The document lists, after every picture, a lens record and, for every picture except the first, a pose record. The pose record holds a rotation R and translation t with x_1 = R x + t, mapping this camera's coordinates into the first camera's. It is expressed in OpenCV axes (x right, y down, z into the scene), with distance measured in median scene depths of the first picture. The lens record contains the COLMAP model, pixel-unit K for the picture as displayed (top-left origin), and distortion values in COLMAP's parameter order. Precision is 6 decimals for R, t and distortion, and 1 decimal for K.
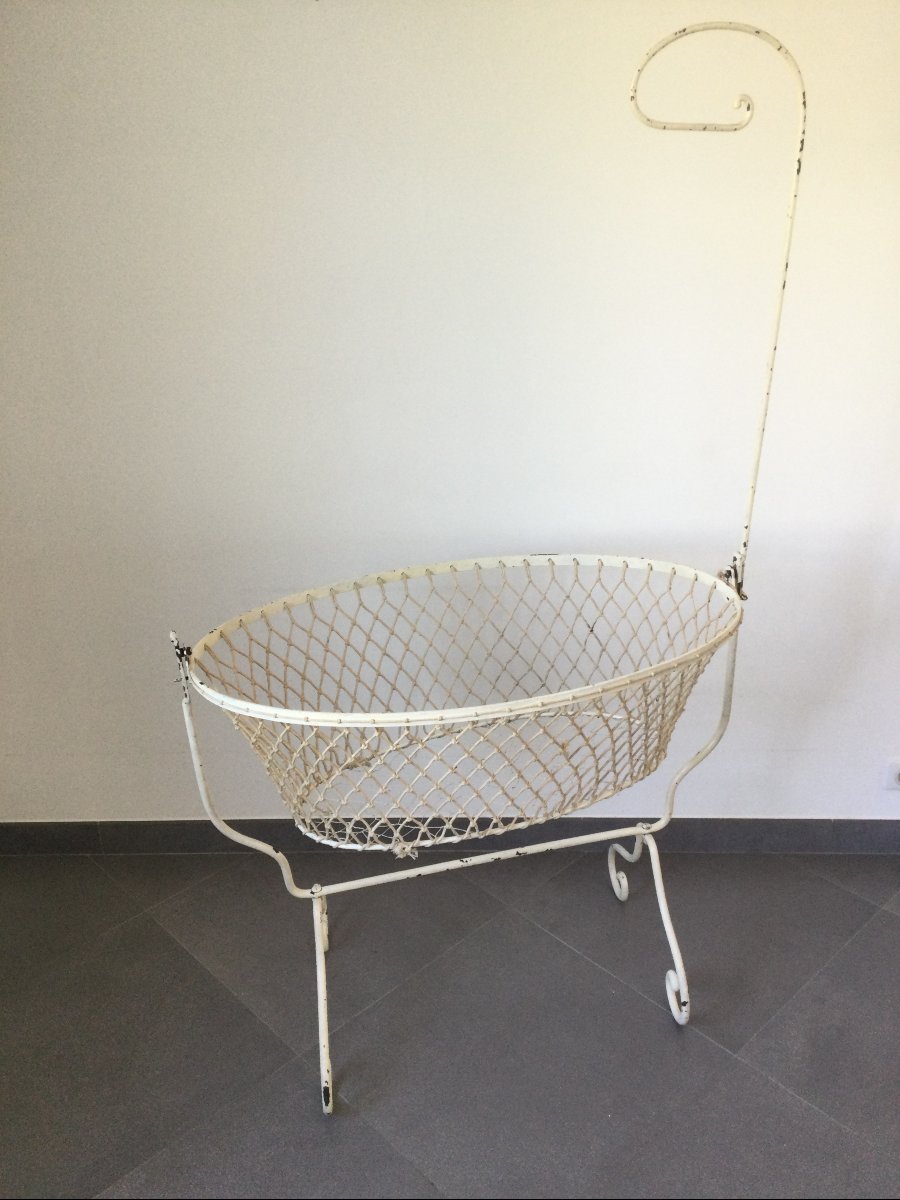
lens RADIAL K [[1075.4, 0, 450.0], [0, 1075.4, 600.0], [0, 0, 1]] dist [0.094432, -0.013034]
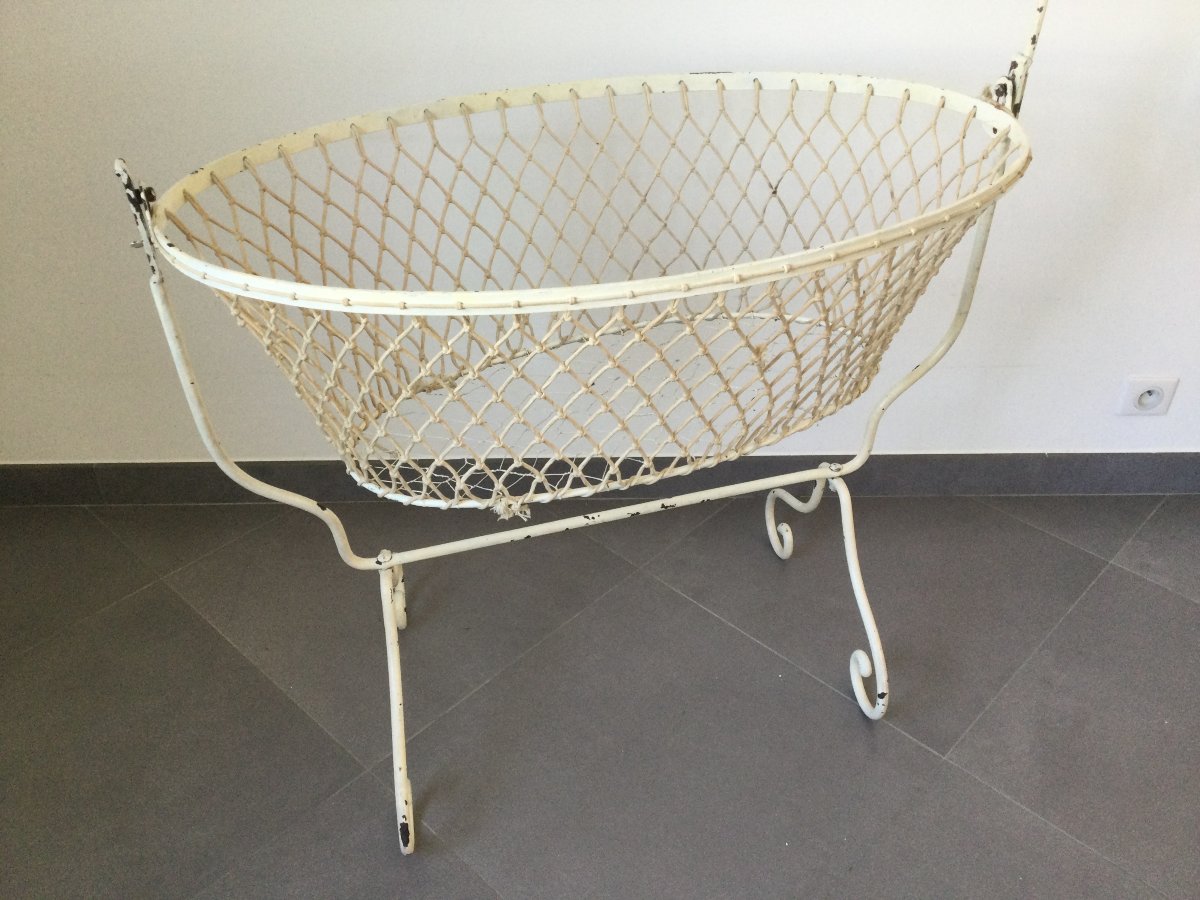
lens RADIAL K [[1109.6, 0, 600.0], [0, 1109.6, 450.0], [0, 0, 1]] dist [0.080532, -0.007605]
pose [[0.998371, -0.006619, 0.056671, -0.024691], [-0.004544, 0.980869, 0.194614, 0.059499], [-0.056875, -0.194554, 0.979241, 0.316960]]
